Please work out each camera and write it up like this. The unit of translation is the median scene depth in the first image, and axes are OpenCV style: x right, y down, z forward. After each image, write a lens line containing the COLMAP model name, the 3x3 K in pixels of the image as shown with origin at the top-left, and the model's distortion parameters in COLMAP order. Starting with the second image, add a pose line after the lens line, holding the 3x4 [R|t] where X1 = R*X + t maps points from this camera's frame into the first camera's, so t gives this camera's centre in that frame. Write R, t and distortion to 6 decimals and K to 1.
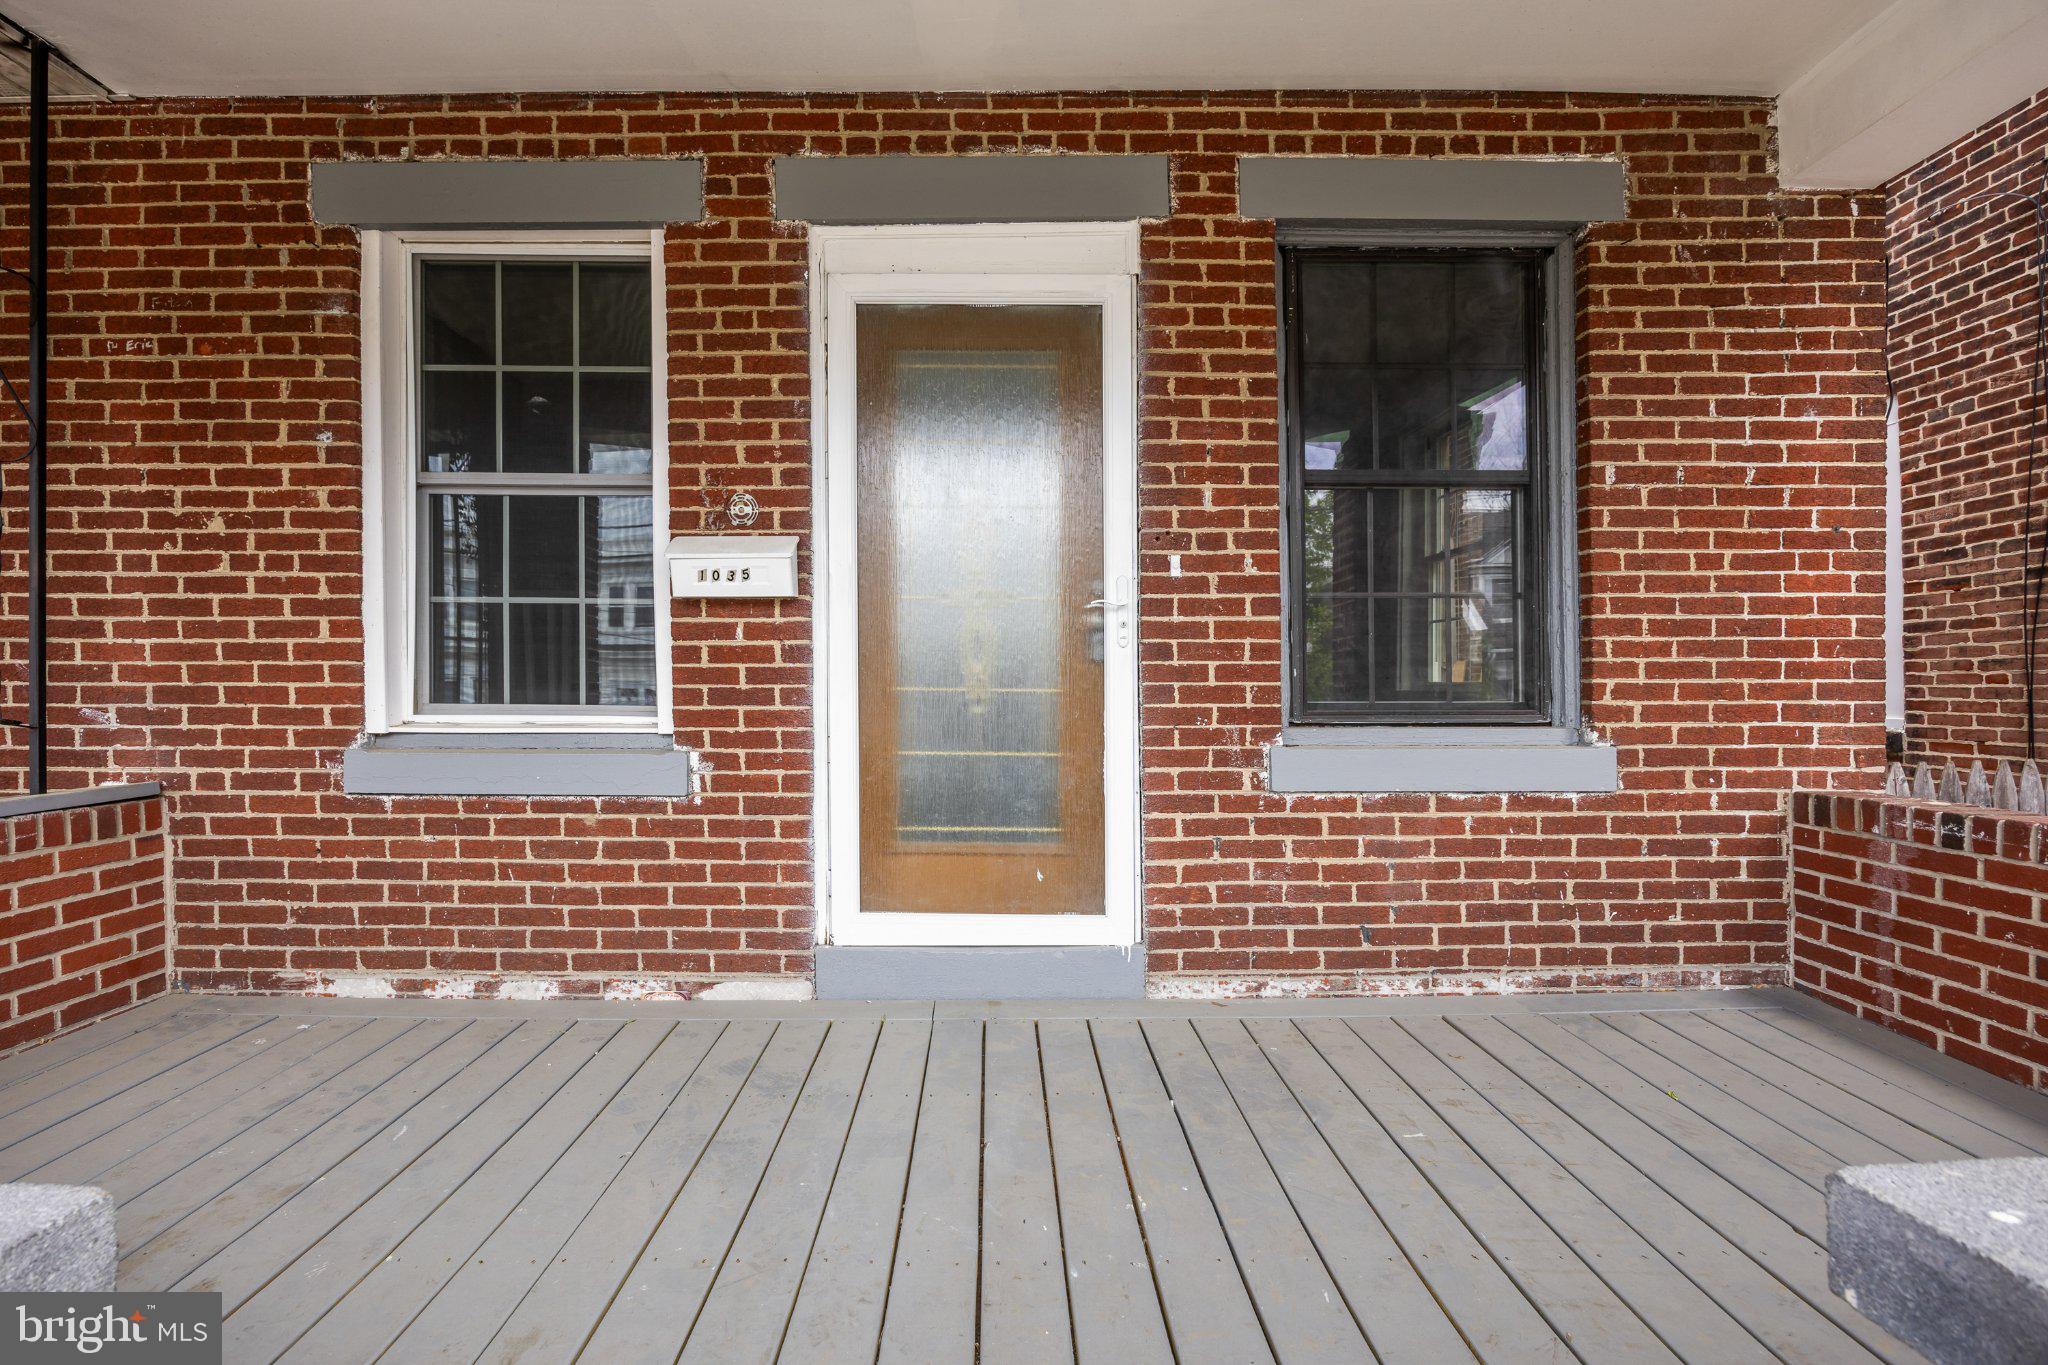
lens RADIAL K [[892.5, 0, 992.0], [0, 892.5, 642.9], [0, 0, 1]] dist [-0.005370, -0.001140]
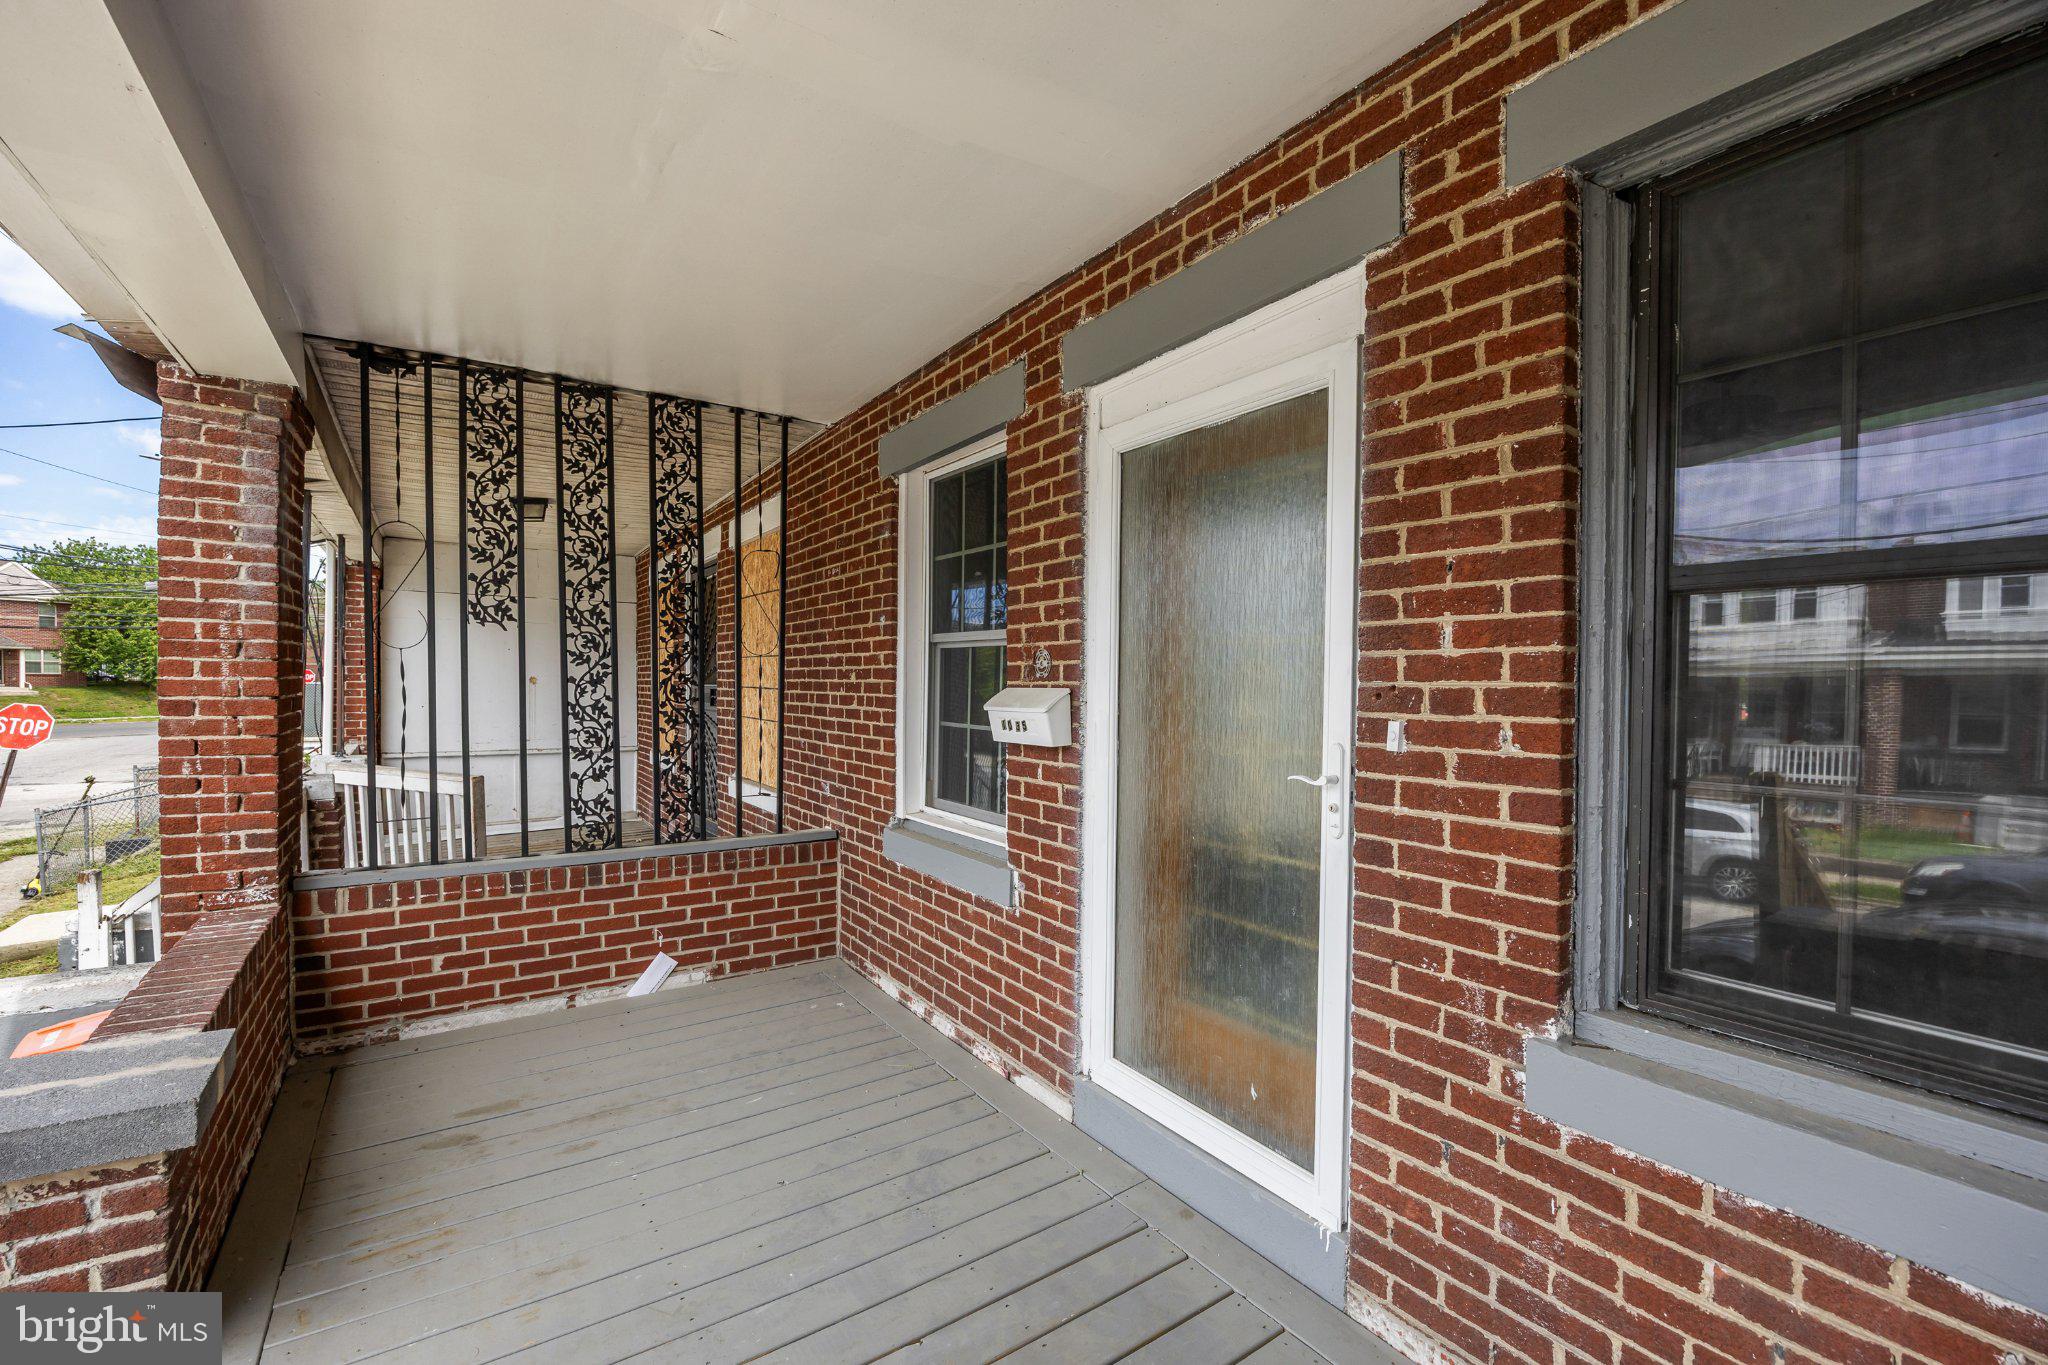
lens RADIAL K [[841.6, 0, 1024.3], [0, 841.6, 669.1], [0, 0, 1]] dist [-0.005868, 0.000776]
pose [[0.574313, -0.009889, -0.818576, 0.584310], [0.025846, 0.999648, 0.006057, -0.151091], [0.818227, -0.024636, 0.574367, 0.373699]]
